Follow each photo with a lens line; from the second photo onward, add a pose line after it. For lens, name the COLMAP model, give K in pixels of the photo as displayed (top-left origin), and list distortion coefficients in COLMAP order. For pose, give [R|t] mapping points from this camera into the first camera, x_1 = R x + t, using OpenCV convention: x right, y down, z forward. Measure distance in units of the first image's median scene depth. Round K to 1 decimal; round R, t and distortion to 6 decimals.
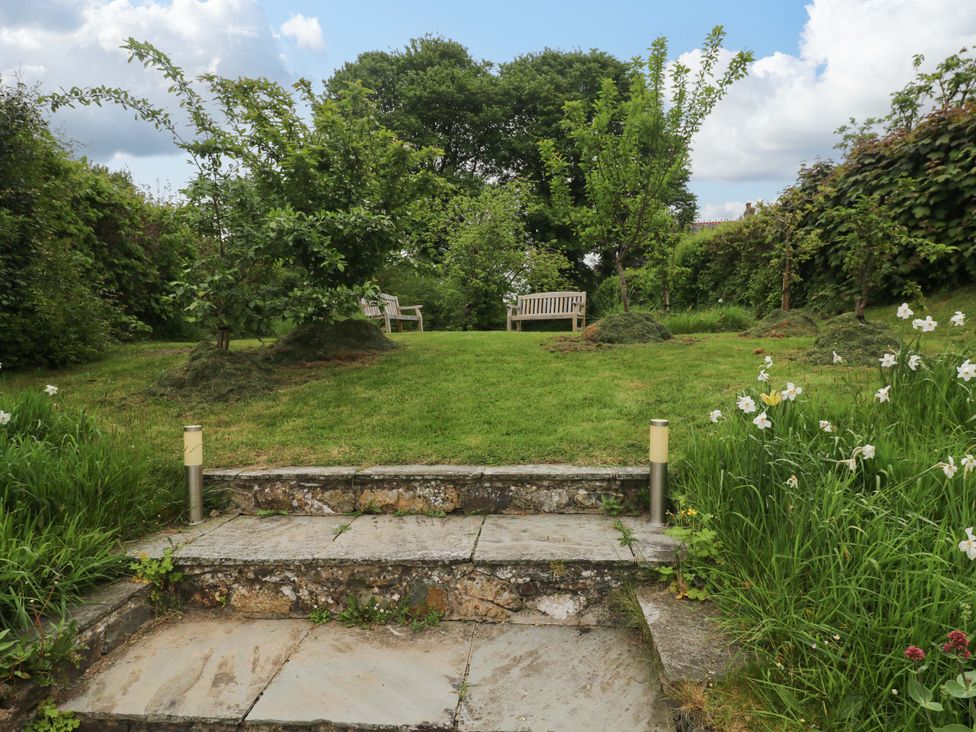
lens RADIAL K [[599.1, 0, 486.3], [0, 599.1, 361.9], [0, 0, 1]] dist [0.006369, -0.012249]
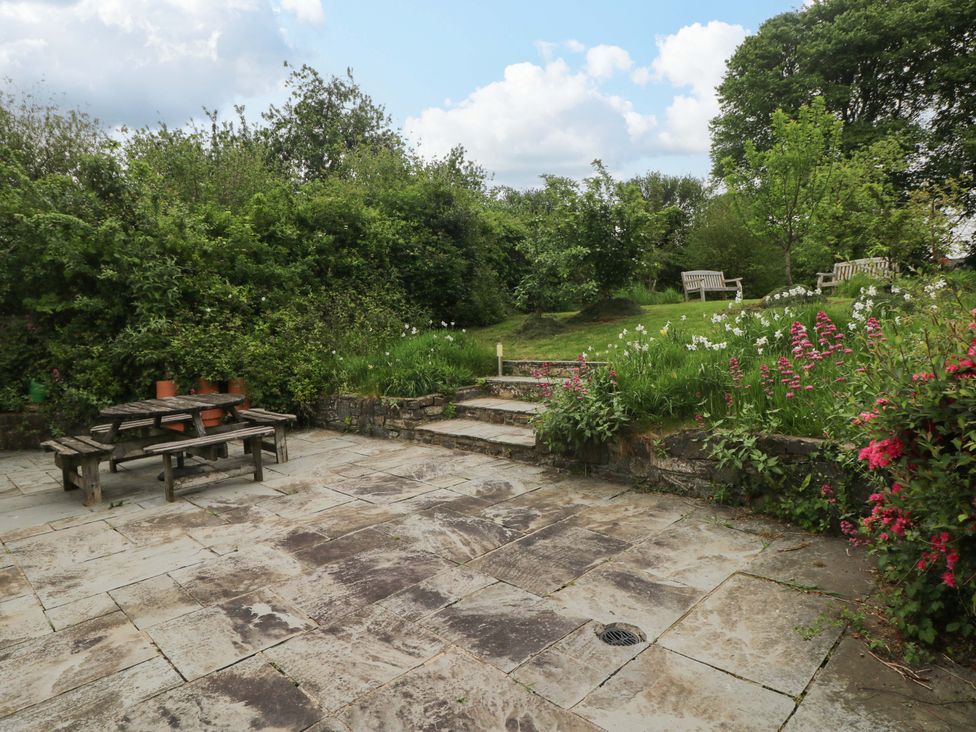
lens RADIAL K [[599.1, 0, 486.3], [0, 599.1, 361.9], [0, 0, 1]] dist [0.006369, -0.012249]
pose [[0.762996, 0.031153, -0.645653, 0.759445], [0.003939, 0.998595, 0.052837, 0.025419], [0.646392, -0.042857, 0.761801, -0.712872]]
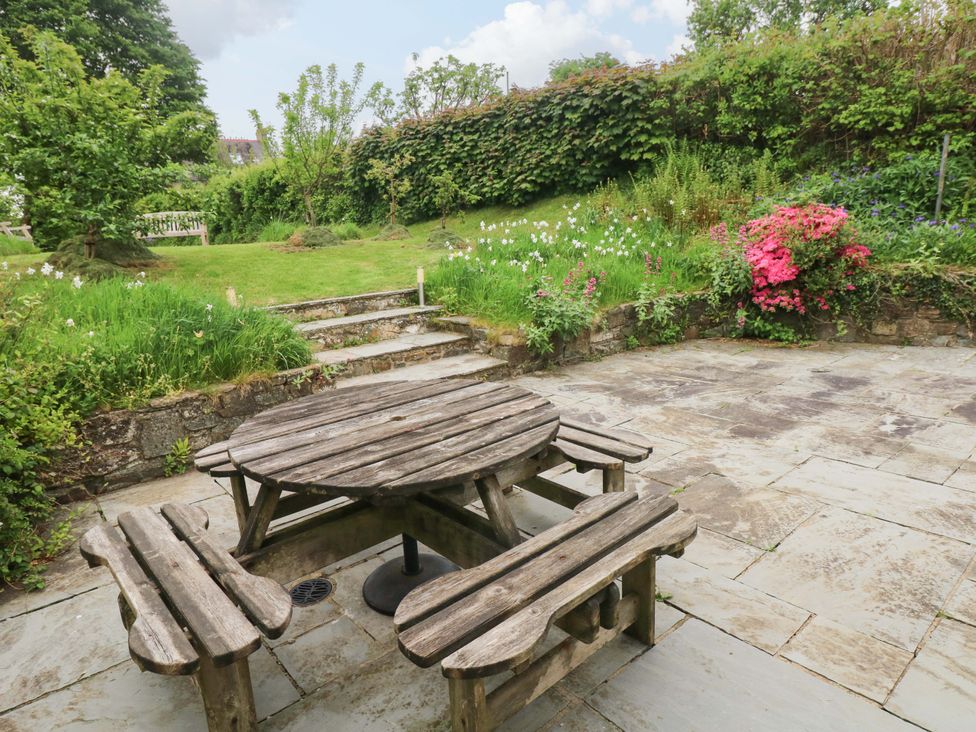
lens RADIAL K [[599.1, 0, 486.3], [0, 599.1, 361.9], [0, 0, 1]] dist [0.006369, -0.012249]
pose [[0.710744, -0.172042, 0.682089, -0.728349], [0.079064, 0.983025, 0.165561, 0.050423], [-0.698994, -0.063743, 0.712281, -0.591503]]
